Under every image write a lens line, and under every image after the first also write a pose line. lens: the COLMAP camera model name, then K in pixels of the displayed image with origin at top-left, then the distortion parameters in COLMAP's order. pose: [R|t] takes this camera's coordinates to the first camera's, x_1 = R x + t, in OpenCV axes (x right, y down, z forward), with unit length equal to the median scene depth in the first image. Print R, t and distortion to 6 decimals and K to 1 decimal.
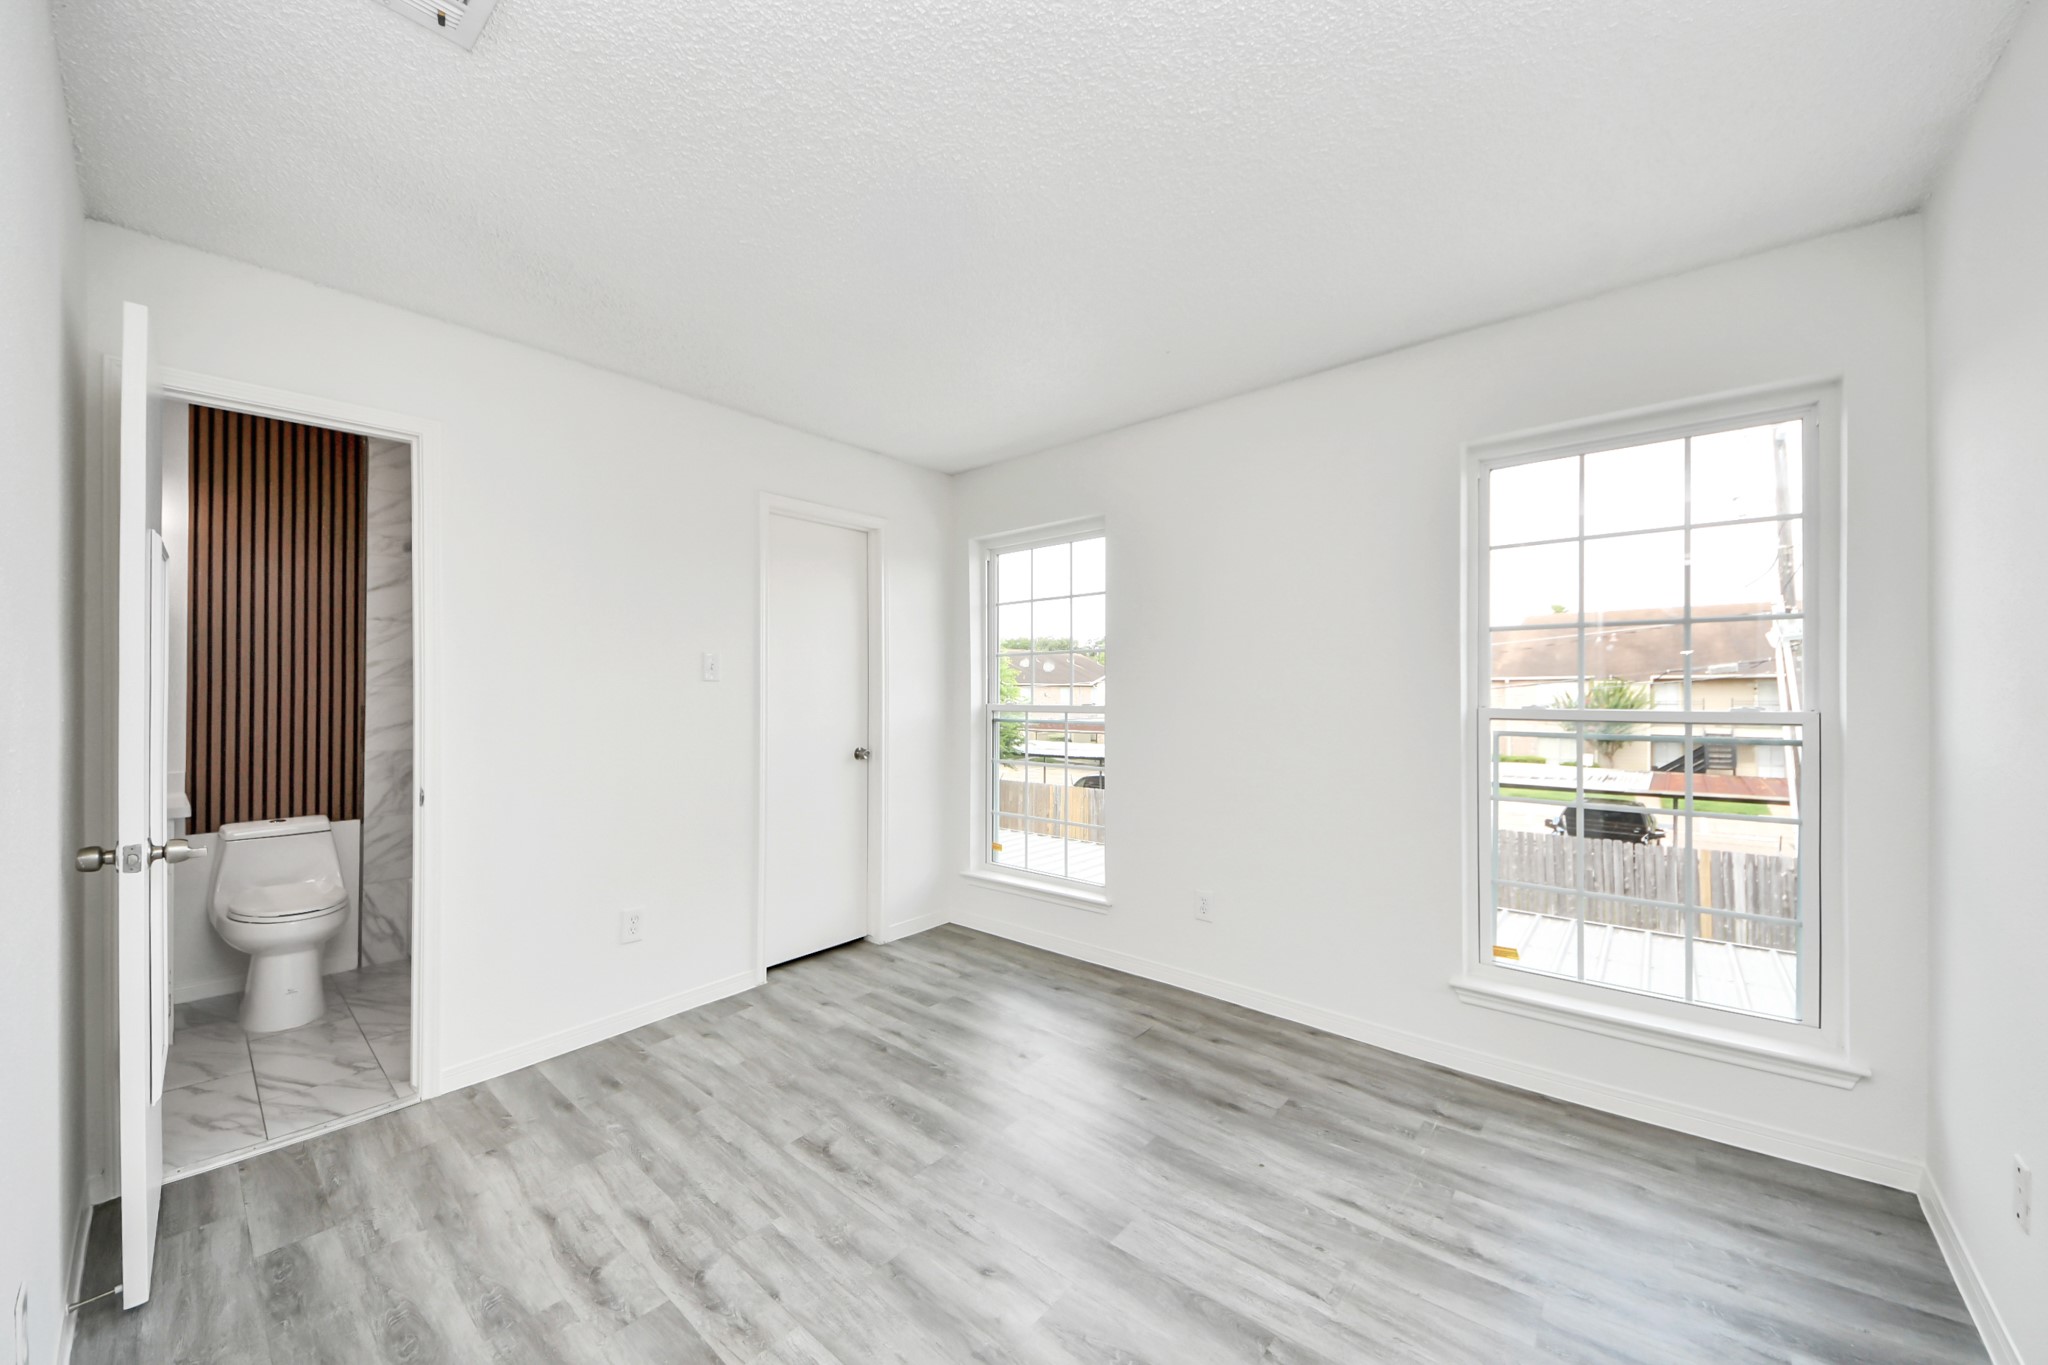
lens RADIAL K [[757.3, 0, 1017.0], [0, 757.3, 684.7], [0, 0, 1]] dist [0.024734, -0.020673]
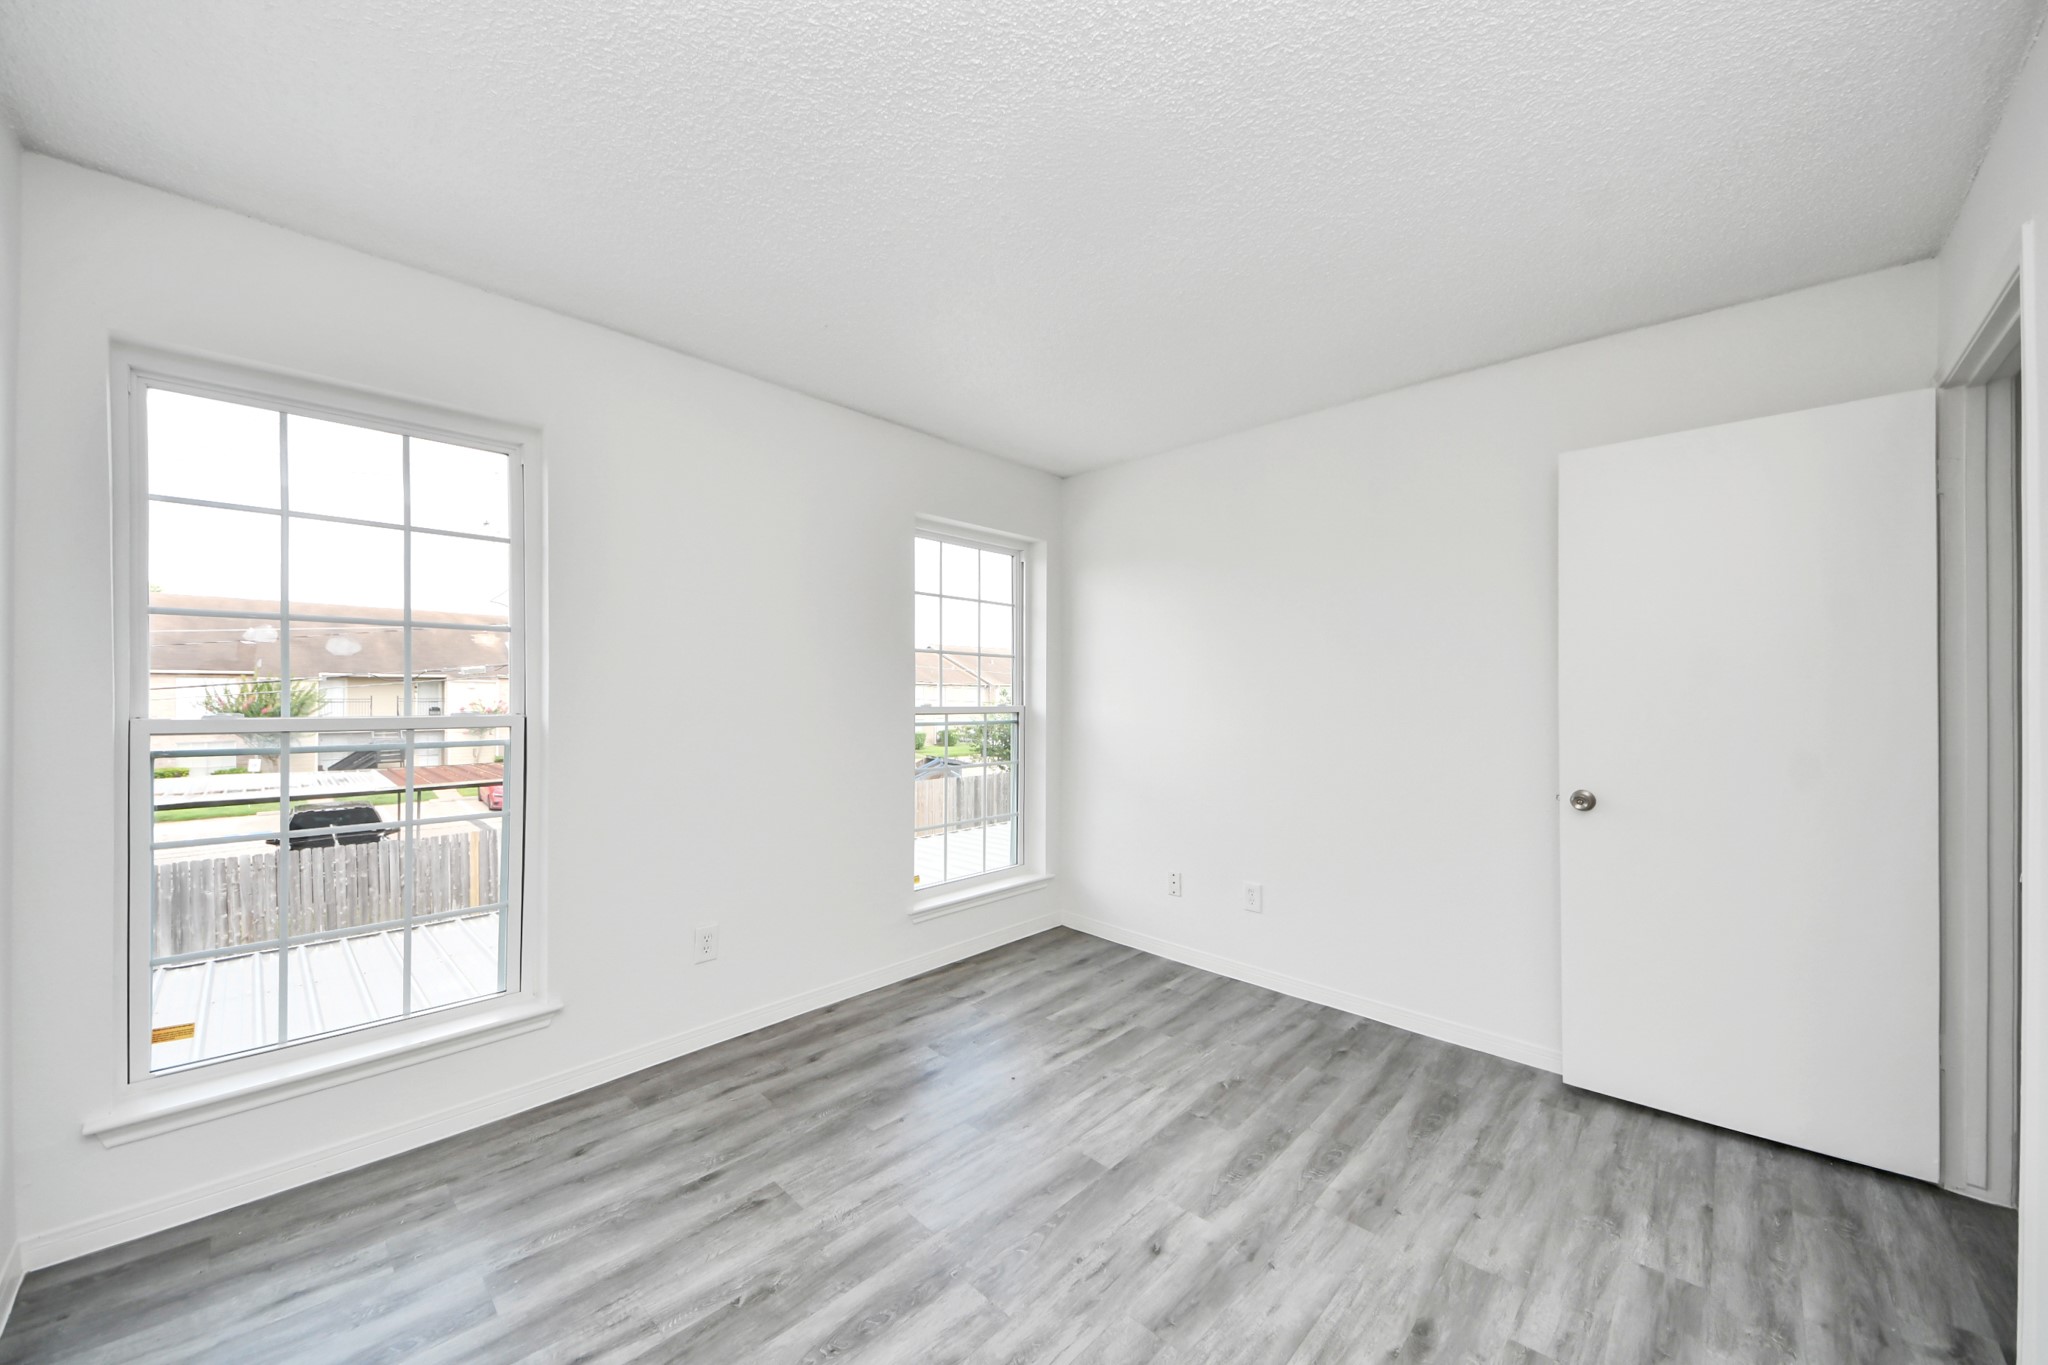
lens RADIAL K [[757.3, 0, 1017.0], [0, 757.3, 684.7], [0, 0, 1]] dist [0.024734, -0.020673]
pose [[0.057534, -0.000655, 0.998343, -0.661798], [-0.005015, 0.999987, 0.000945, 0.001322], [-0.998331, -0.005062, 0.057530, 0.691145]]
